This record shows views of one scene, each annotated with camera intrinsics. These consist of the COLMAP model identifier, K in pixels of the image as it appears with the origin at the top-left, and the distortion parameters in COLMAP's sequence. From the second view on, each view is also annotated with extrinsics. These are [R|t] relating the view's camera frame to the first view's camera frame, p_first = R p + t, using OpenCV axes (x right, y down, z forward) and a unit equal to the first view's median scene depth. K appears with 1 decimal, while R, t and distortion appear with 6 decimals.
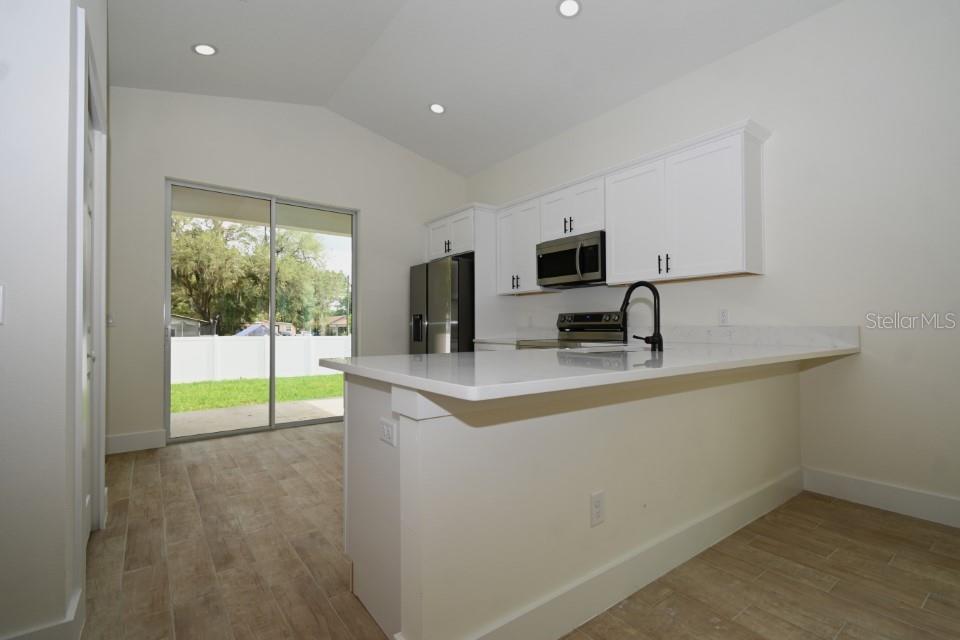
lens RADIAL K [[448.1, 0, 480.0], [0, 448.1, 320.0], [0, 0, 1]] dist [0.001776, -0.001324]
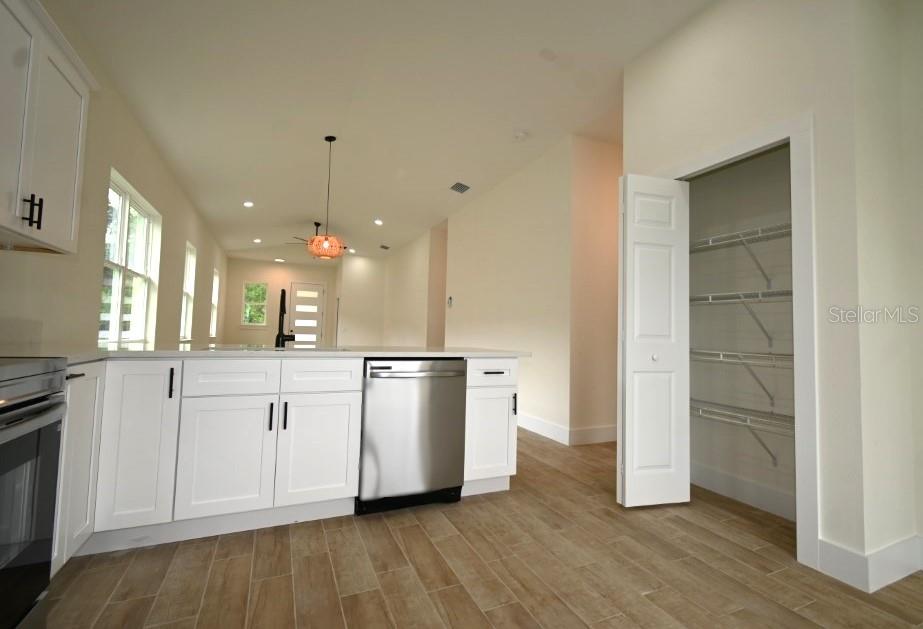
lens RADIAL K [[423.8, 0, 486.1], [0, 423.8, 310.8], [0, 0, 1]] dist [-0.000636, -0.000577]
pose [[-0.982284, -0.009609, 0.187153, -0.227566], [-0.024133, 0.996855, -0.075483, 0.025061], [-0.185839, -0.078662, -0.979426, 1.207344]]
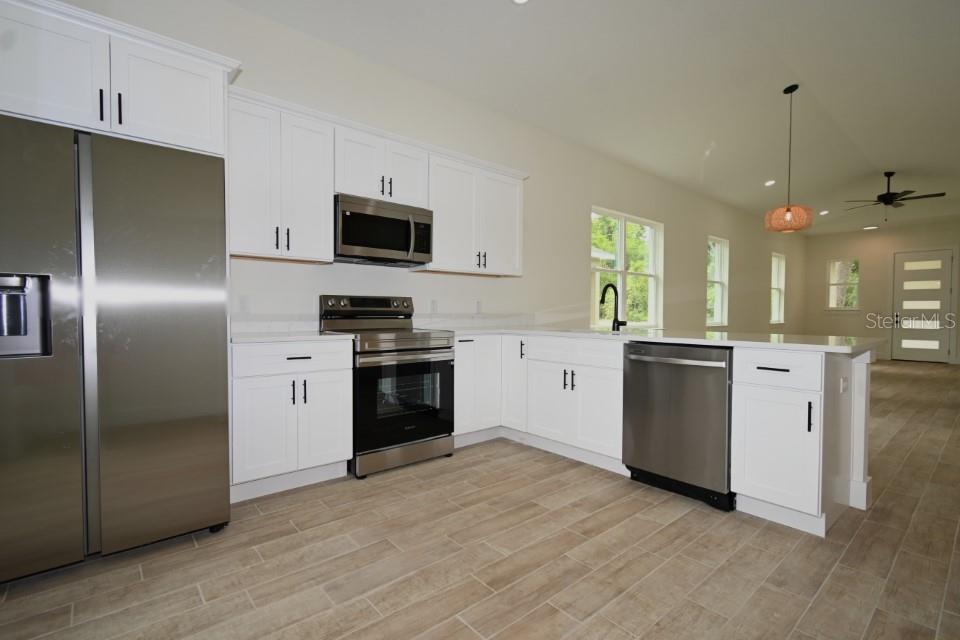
lens RADIAL K [[448.1, 0, 480.0], [0, 448.1, 320.0], [0, 0, 1]] dist [0.001776, -0.001324]
pose [[-0.073601, -0.017447, 0.997135, -0.646410], [-0.023672, 0.999596, 0.015742, 0.010833], [-0.997007, -0.022446, -0.073984, 0.926602]]
